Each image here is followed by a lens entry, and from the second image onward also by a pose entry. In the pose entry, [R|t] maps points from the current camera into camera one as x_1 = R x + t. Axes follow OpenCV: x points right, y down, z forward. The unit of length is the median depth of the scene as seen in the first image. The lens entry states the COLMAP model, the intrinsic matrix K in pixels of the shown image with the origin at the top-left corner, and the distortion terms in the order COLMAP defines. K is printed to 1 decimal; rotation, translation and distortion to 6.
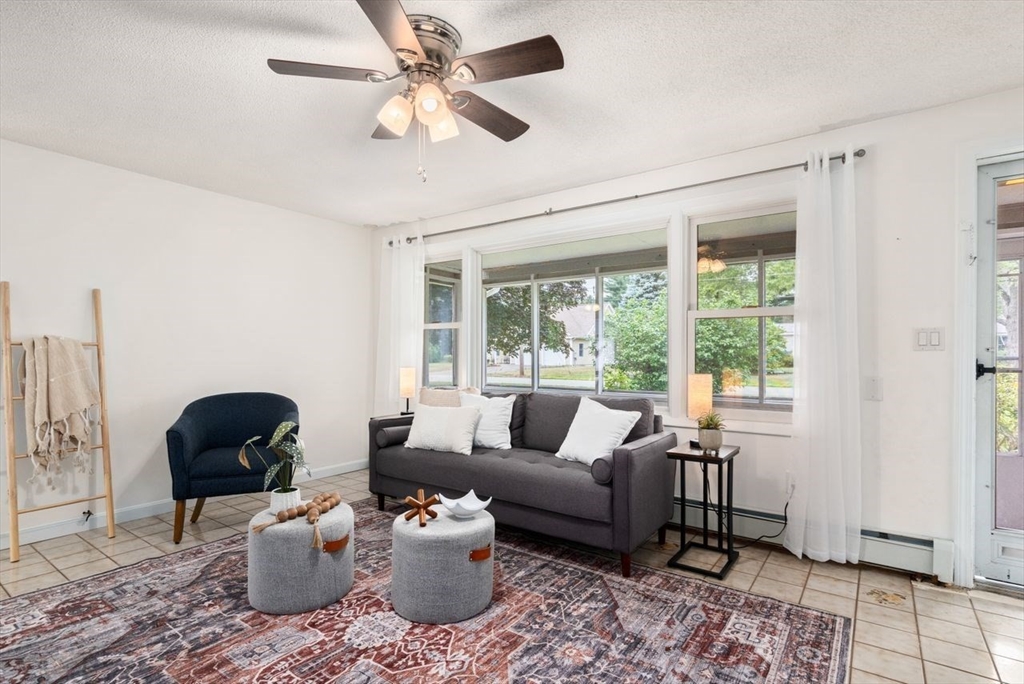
lens RADIAL K [[497.9, 0, 505.2], [0, 497.9, 357.6], [0, 0, 1]] dist [0.001208, -0.000279]
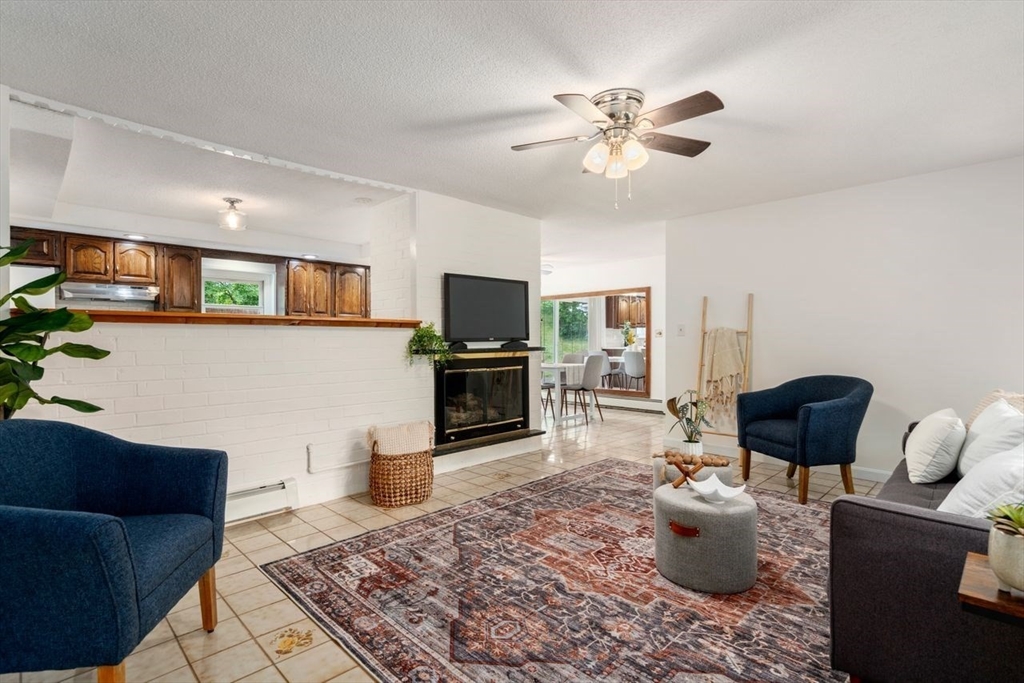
lens RADIAL K [[493.4, 0, 512.0], [0, 493.4, 341.5], [0, 0, 1]] dist [-0.003109, -0.000425]
pose [[-0.148536, 0.005145, -0.988894, 1.083011], [-0.008413, 0.999944, 0.006466, -0.003734], [0.988871, 0.009280, -0.148484, 0.843271]]
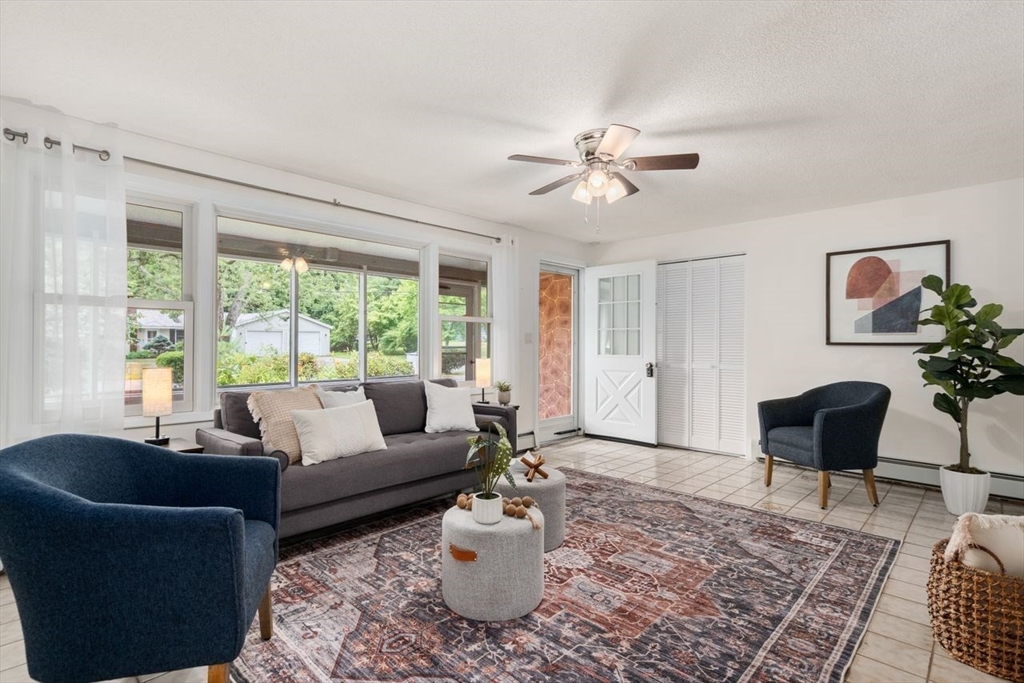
lens RADIAL K [[500.7, 0, 498.5], [0, 500.7, 347.6], [0, 0, 1]] dist [0.001584, 0.000429]
pose [[0.149896, -0.007977, 0.988670, -1.578914], [0.007047, 0.999951, 0.007000, -0.016361], [-0.988677, 0.005918, 0.149945, 0.982577]]
